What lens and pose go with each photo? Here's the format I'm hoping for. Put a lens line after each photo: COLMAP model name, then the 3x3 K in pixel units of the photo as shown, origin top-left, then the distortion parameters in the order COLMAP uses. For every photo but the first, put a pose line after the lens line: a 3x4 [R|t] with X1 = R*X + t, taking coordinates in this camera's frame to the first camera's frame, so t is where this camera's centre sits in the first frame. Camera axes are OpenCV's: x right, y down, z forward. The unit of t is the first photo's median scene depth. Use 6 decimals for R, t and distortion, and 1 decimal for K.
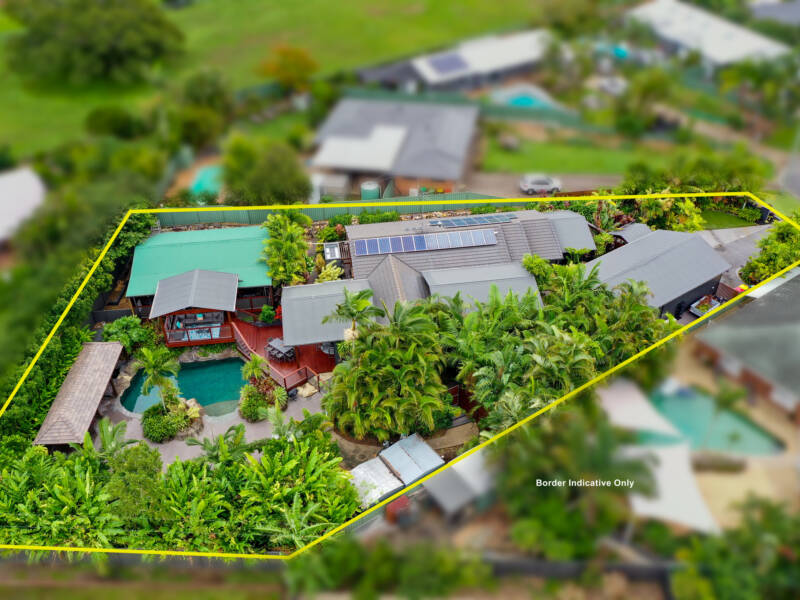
lens RADIAL K [[657.7, 0, 400.7], [0, 657.7, 297.3], [0, 0, 1]] dist [0.009989, 0.003672]
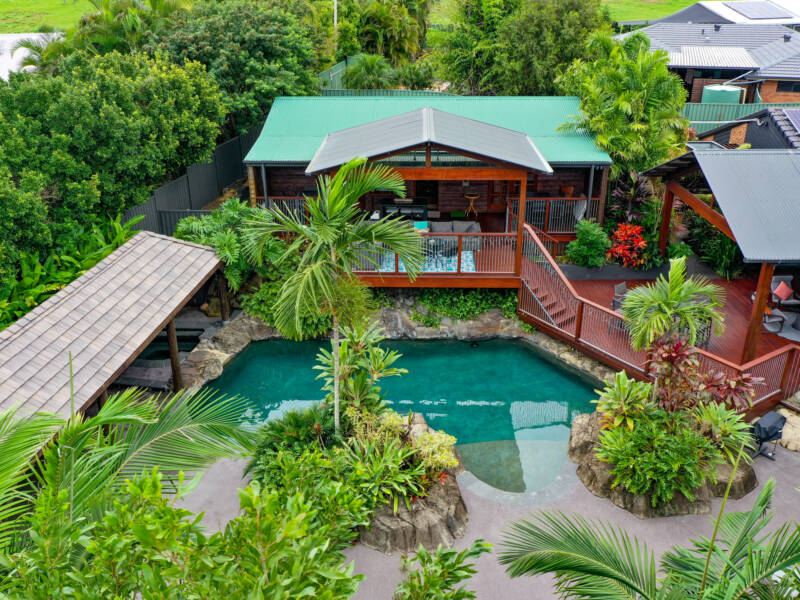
lens RADIAL K [[657.7, 0, 397.4], [0, 657.7, 301.2], [0, 0, 1]] dist [0.009989, 0.003672]
pose [[0.988013, 0.048130, -0.146675, -0.271644], [-0.081462, 0.969644, -0.230553, 0.166355], [0.131127, 0.239737, 0.961942, 0.670610]]
